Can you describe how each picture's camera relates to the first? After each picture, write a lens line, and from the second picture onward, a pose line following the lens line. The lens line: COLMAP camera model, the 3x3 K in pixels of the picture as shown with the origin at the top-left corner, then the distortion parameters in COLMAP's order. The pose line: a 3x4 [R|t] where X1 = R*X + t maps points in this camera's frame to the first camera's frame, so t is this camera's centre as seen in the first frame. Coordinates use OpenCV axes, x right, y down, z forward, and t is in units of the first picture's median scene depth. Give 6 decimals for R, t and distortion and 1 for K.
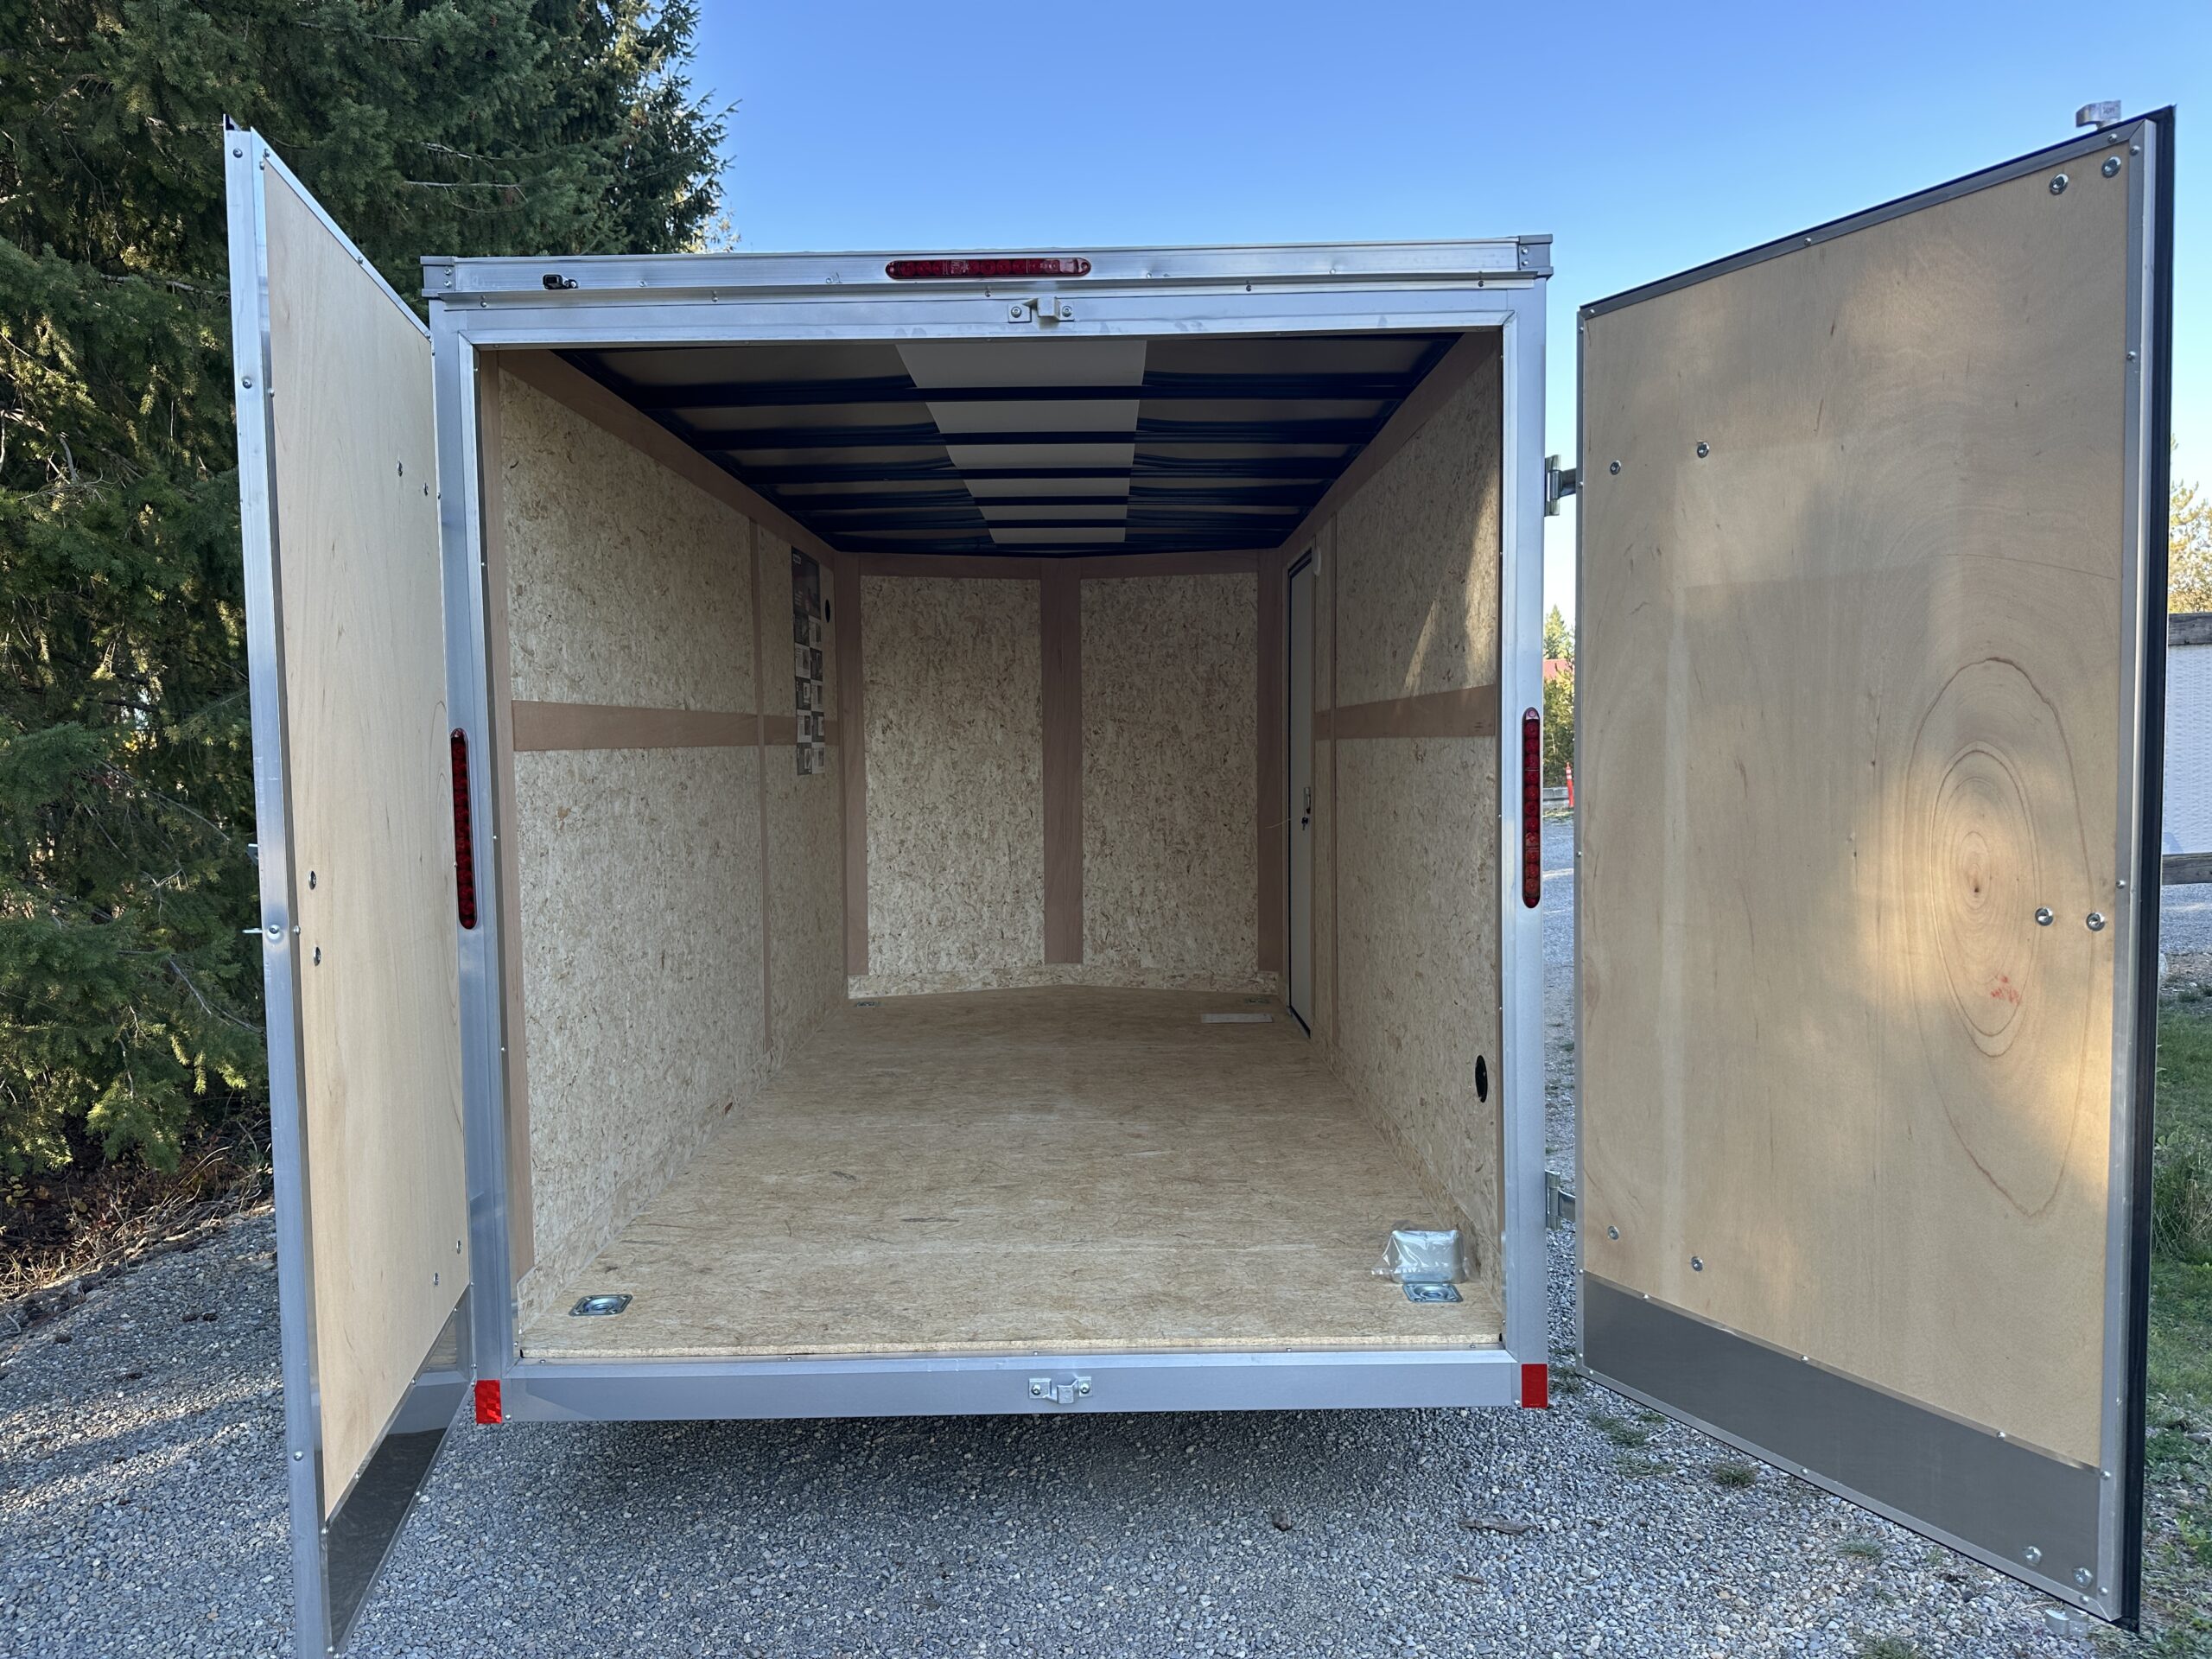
lens RADIAL K [[1535.0, 0, 1096.7], [0, 1535.0, 837.8], [0, 0, 1]] dist [0.163665, -0.345658]
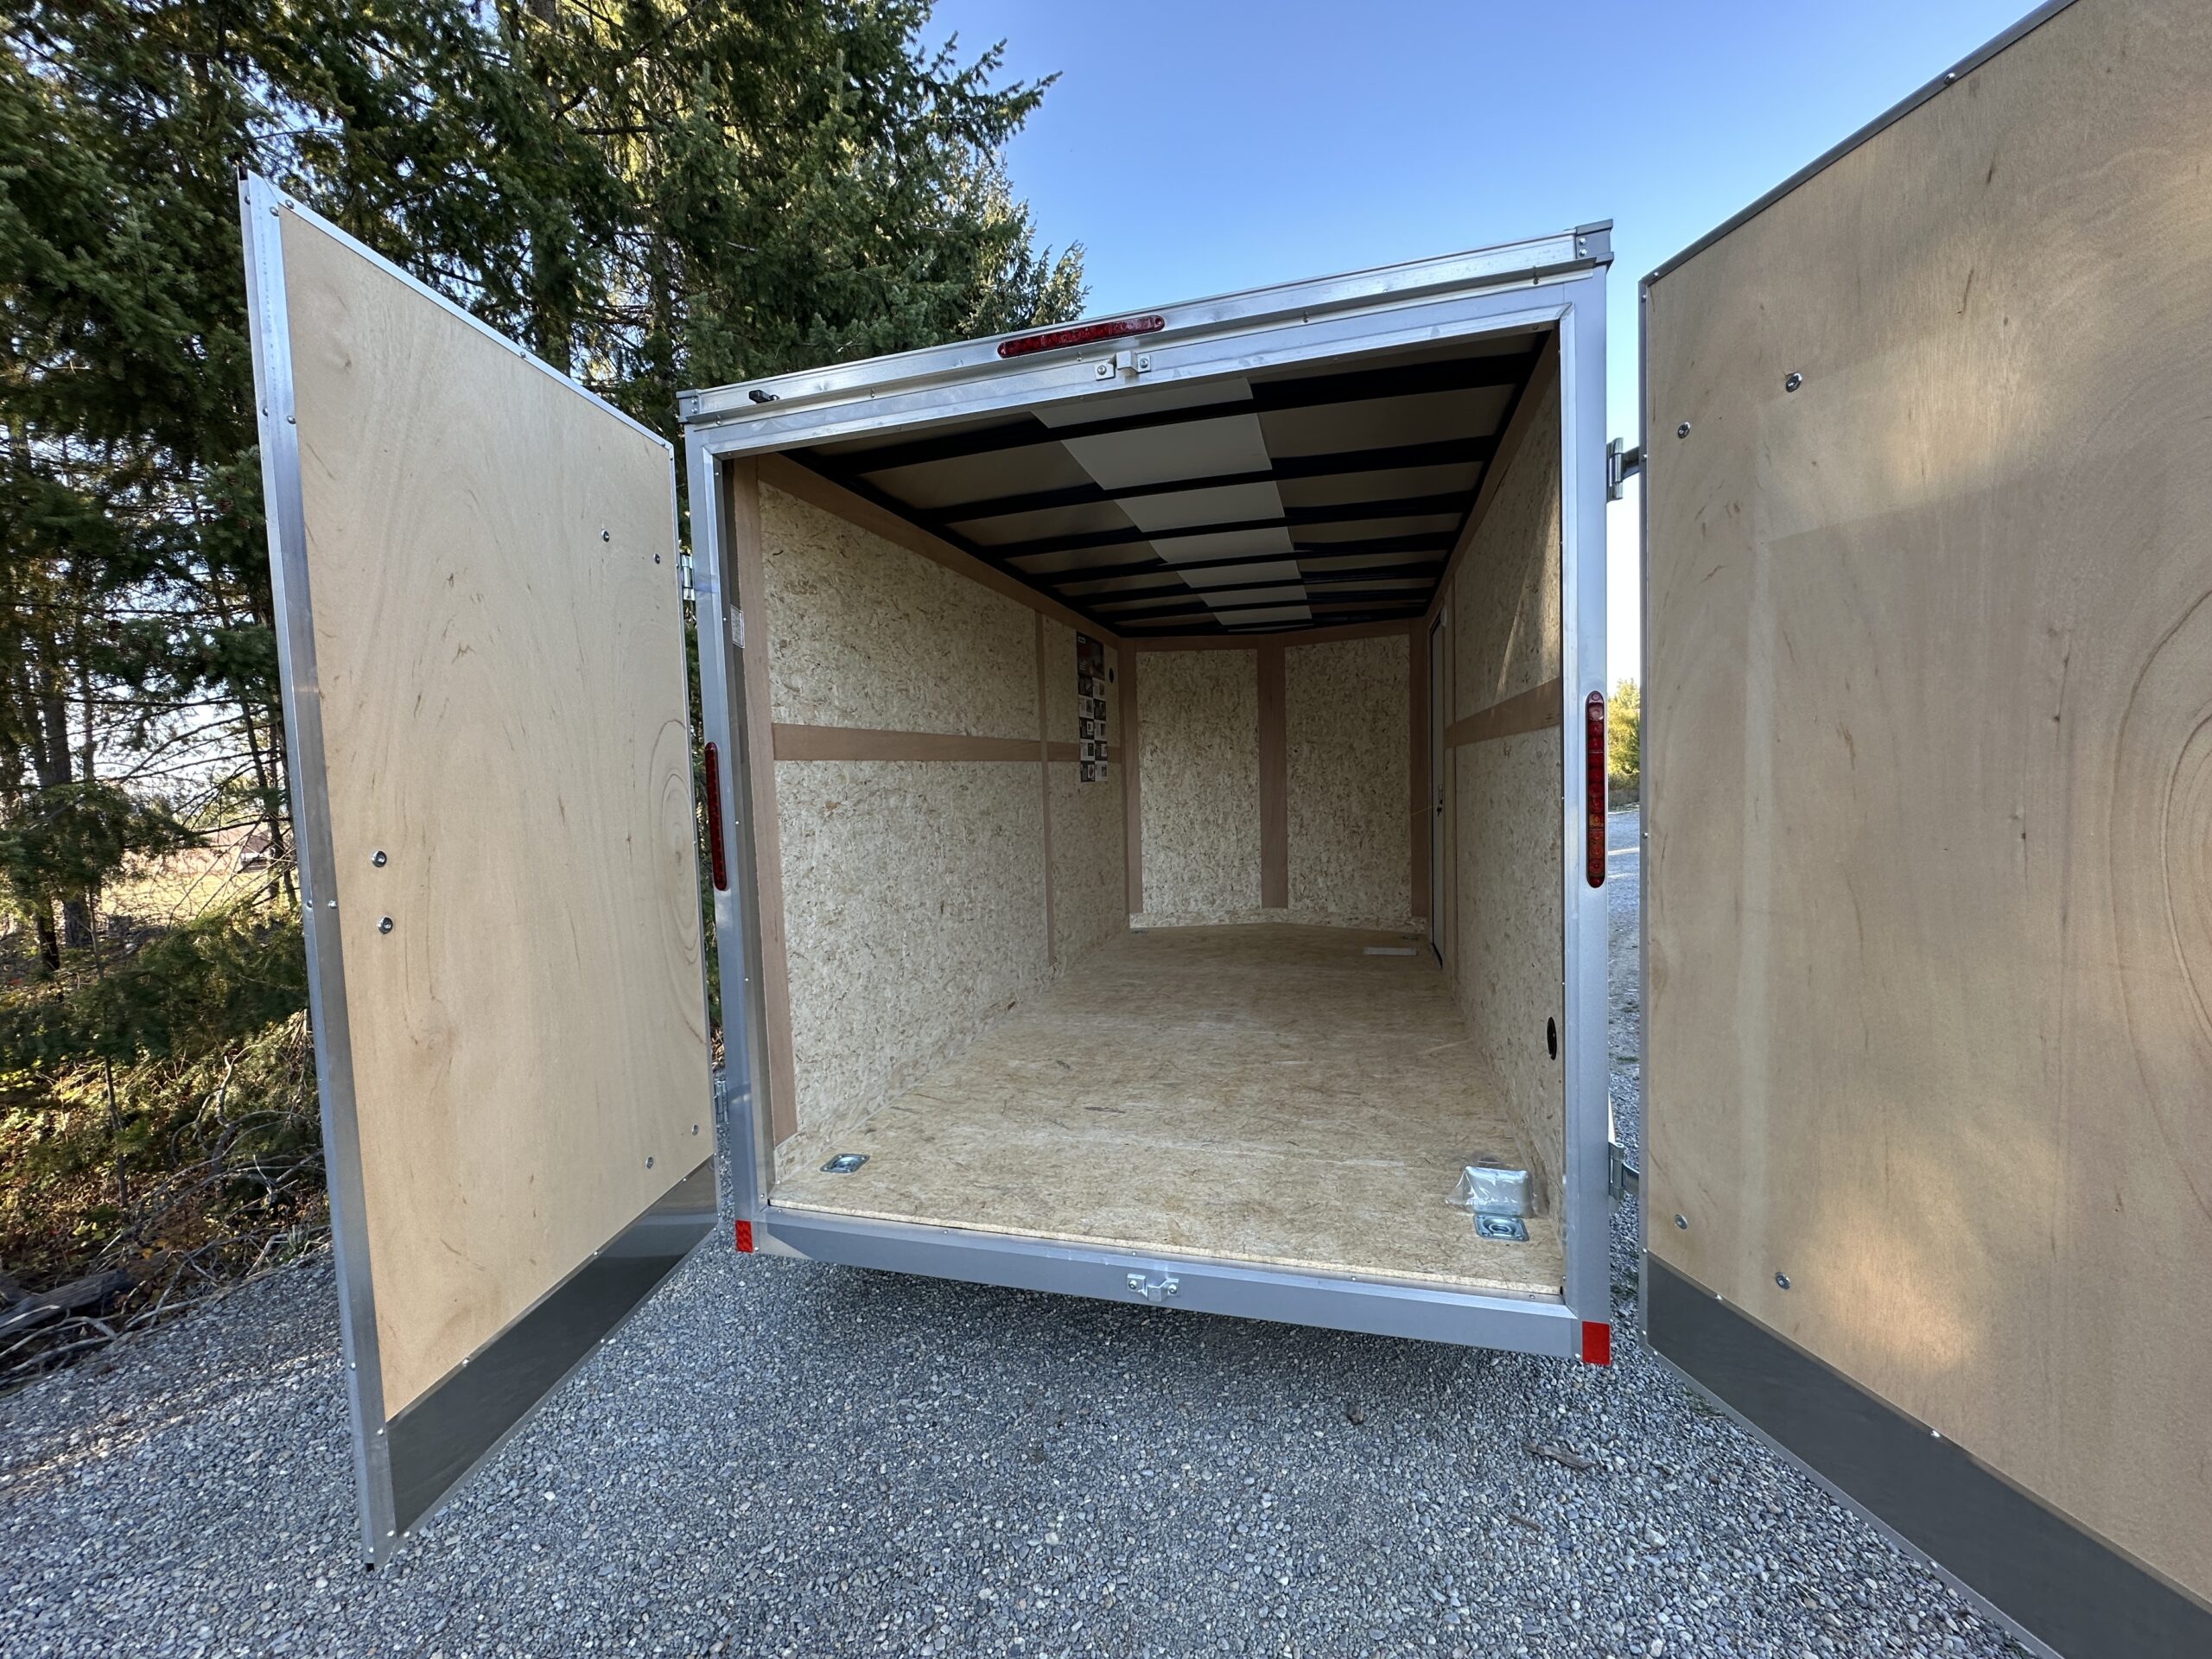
lens RADIAL K [[881.7, 0, 1107.1], [0, 881.7, 831.0], [0, 0, 1]] dist [-0.003486, 0.000646]
pose [[0.963766, -0.001480, -0.266745, 0.081589], [0.003569, 0.999967, 0.007349, 0.001570], [0.266725, -0.008035, 0.963739, 0.232054]]
